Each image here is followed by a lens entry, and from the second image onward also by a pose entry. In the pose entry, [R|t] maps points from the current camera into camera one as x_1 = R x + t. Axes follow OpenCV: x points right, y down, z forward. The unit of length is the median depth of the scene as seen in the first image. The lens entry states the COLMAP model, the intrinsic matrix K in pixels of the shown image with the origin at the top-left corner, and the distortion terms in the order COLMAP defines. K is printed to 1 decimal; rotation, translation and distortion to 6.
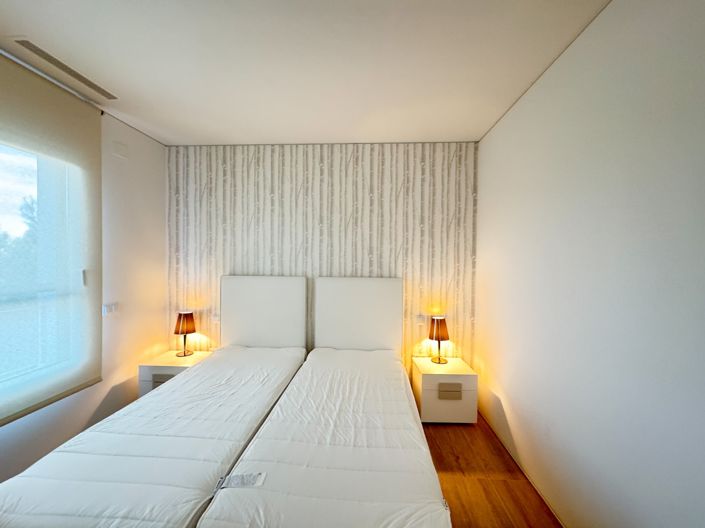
lens RADIAL K [[280.6, 0, 357.1], [0, 280.6, 264.3], [0, 0, 1]] dist [-0.002592, 0.000060]
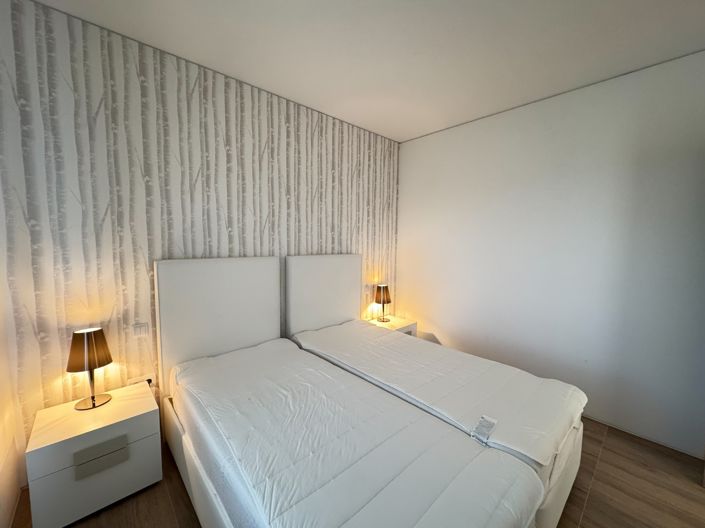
lens RADIAL K [[280.6, 0, 355.9], [0, 280.6, 261.9], [0, 0, 1]] dist [-0.002592, 0.000060]
pose [[0.696763, -0.057172, 0.715019, -0.618432], [0.001606, 0.996940, 0.078150, -0.005180], [-0.717299, -0.053303, 0.694723, 0.235538]]
